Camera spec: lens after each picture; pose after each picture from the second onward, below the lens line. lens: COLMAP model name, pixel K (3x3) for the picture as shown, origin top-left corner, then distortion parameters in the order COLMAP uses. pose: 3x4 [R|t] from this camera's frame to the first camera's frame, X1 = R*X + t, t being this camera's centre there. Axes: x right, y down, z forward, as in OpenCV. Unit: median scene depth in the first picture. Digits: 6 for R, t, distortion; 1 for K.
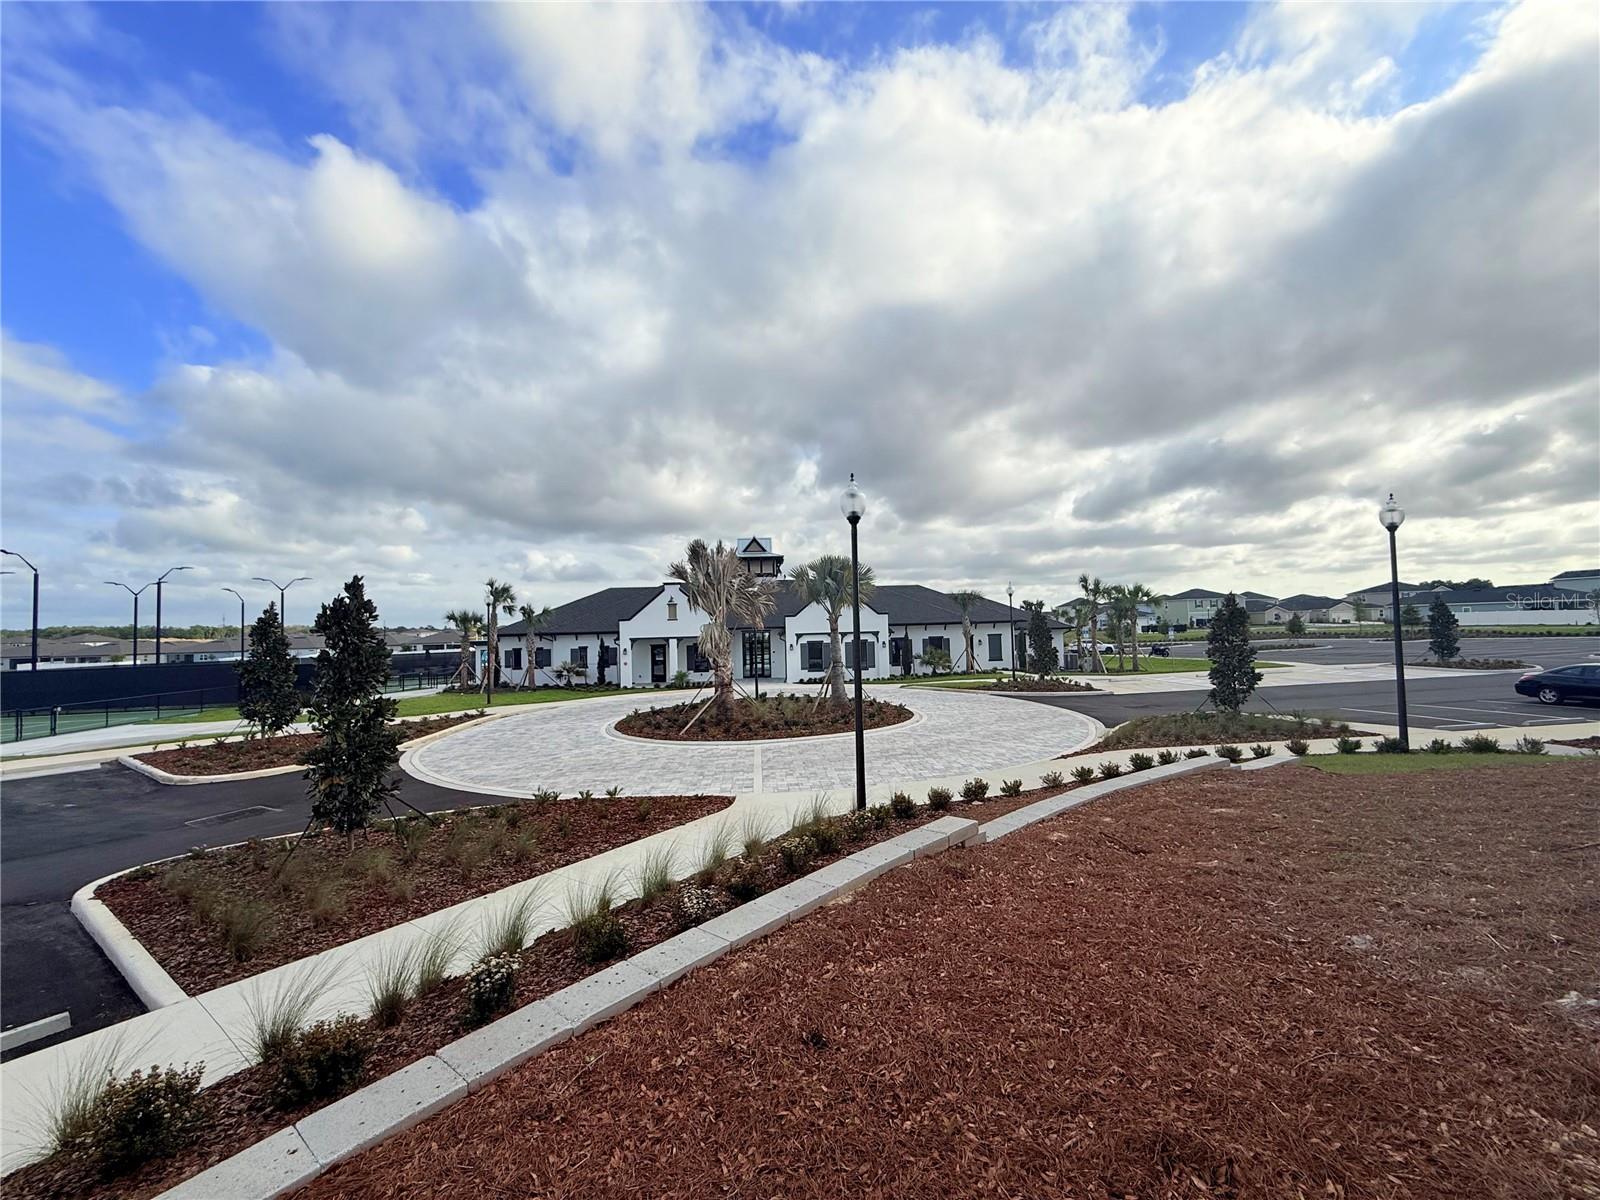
lens RADIAL K [[638.7, 0, 806.2], [0, 638.7, 607.8], [0, 0, 1]] dist [-0.002457, -0.001281]
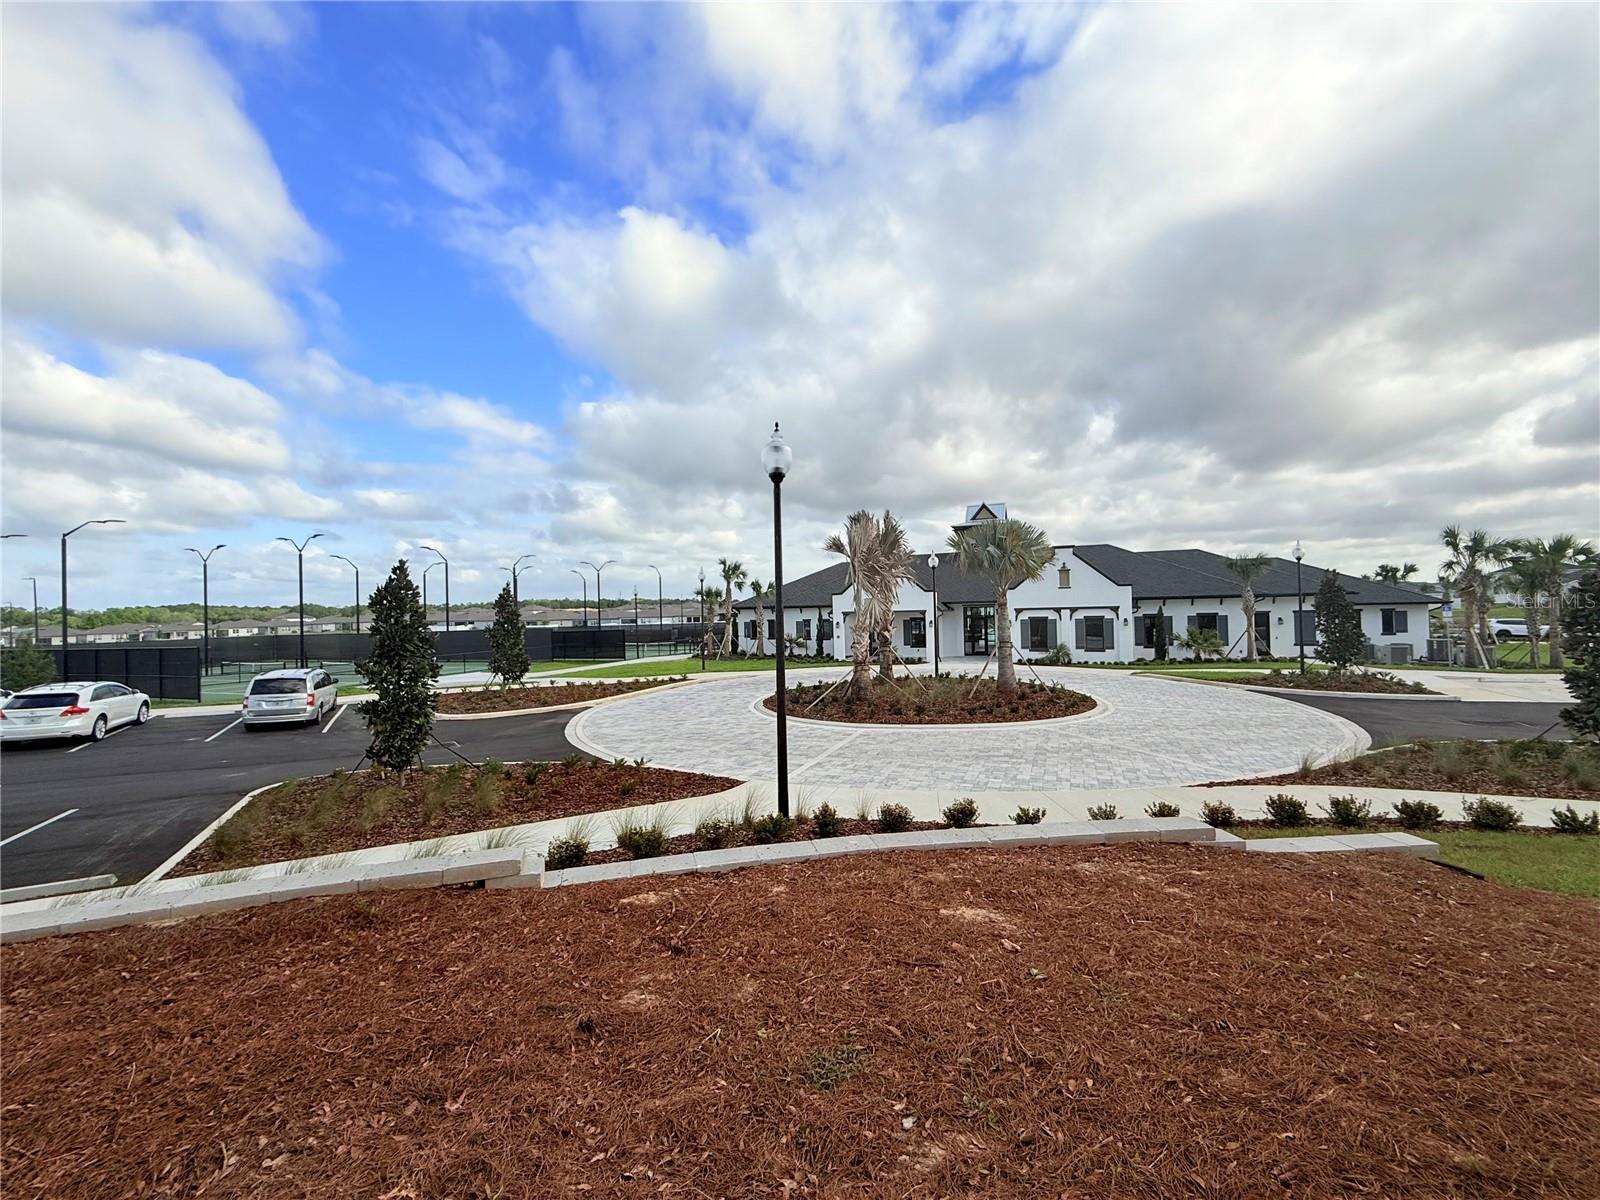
lens RADIAL K [[638.7, 0, 790.0], [0, 638.7, 572.7], [0, 0, 1]] dist [-0.002457, -0.001281]
pose [[0.893537, -0.019264, -0.448577, 0.097770], [0.013250, 0.999775, -0.016542, 0.000743], [0.448794, 0.008837, 0.893591, 0.047151]]
